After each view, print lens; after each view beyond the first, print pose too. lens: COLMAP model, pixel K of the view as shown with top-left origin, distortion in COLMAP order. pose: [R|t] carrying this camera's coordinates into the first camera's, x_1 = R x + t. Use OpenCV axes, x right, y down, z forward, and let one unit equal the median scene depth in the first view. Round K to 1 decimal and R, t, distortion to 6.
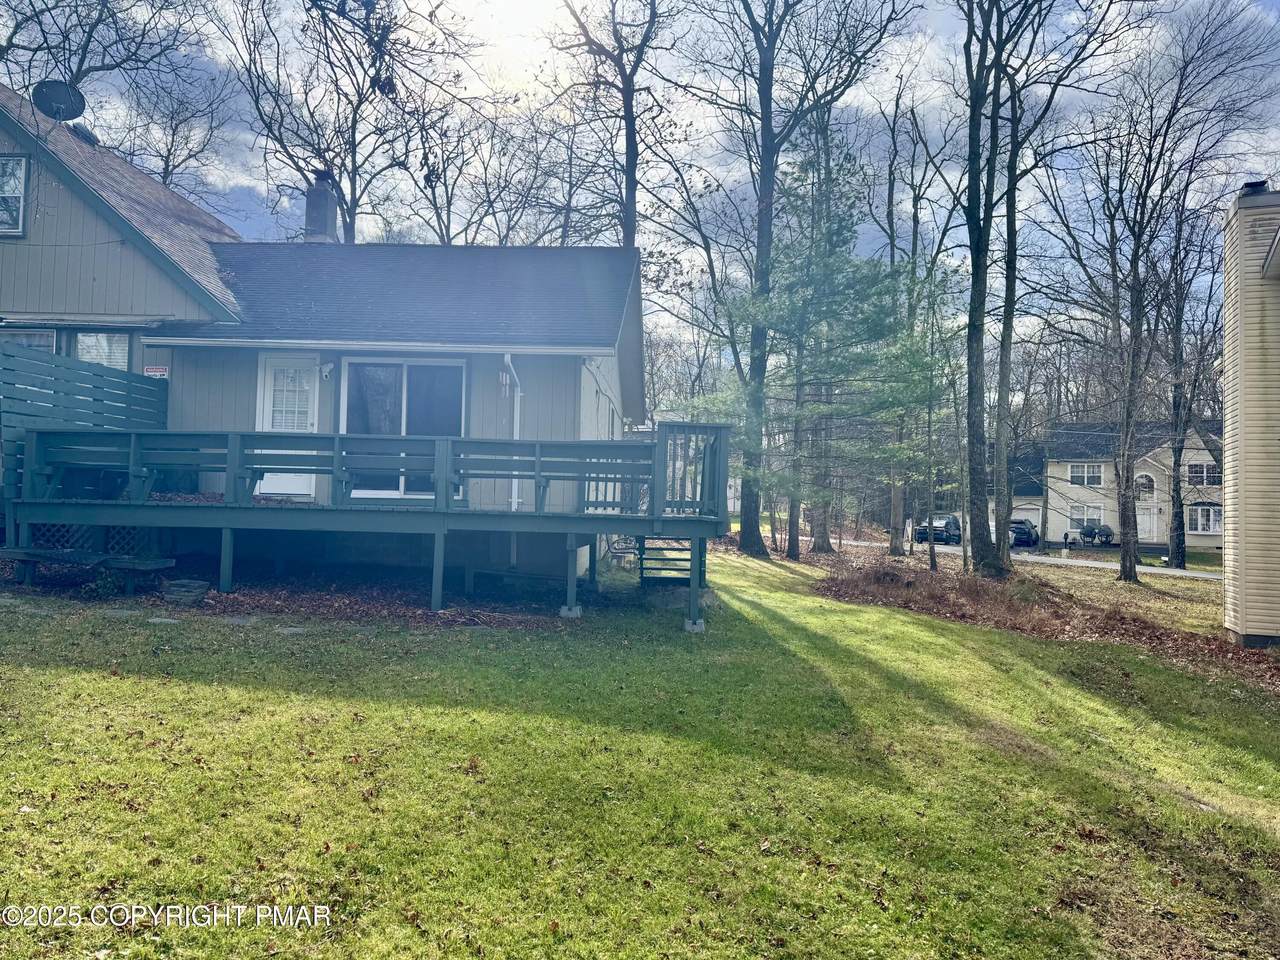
lens RADIAL K [[898.1, 0, 640.9], [0, 898.1, 482.1], [0, 0, 1]] dist [0.004199, -0.000226]
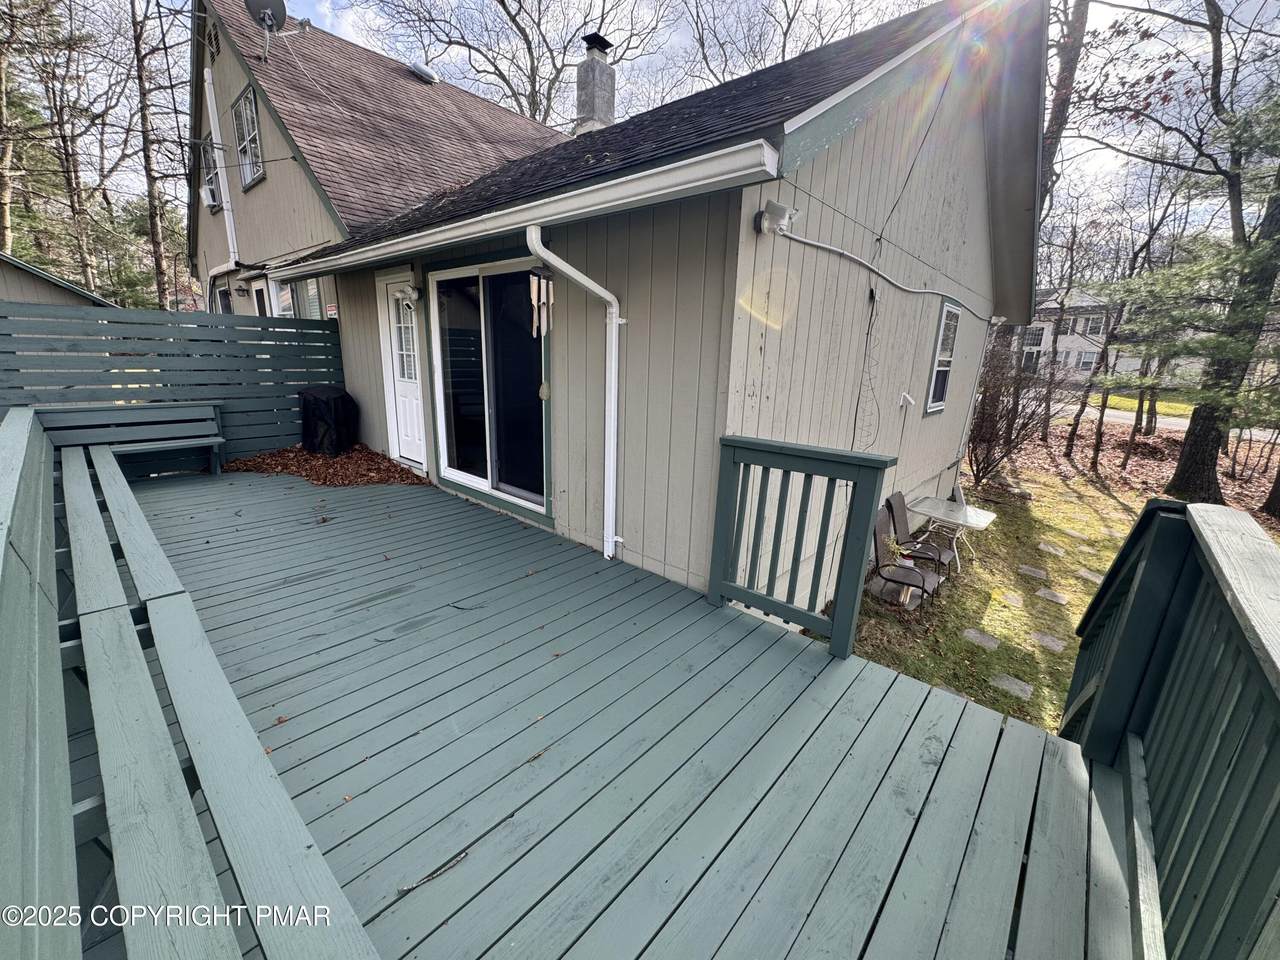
lens RADIAL K [[506.1, 0, 631.3], [0, 506.1, 484.3], [0, 0, 1]] dist [-0.008476, 0.000089]
pose [[0.772084, 0.158084, -0.615545, 0.026285], [0.013178, 0.964378, 0.264200, -0.052961], [0.635384, -0.212096, 0.742497, 0.492540]]
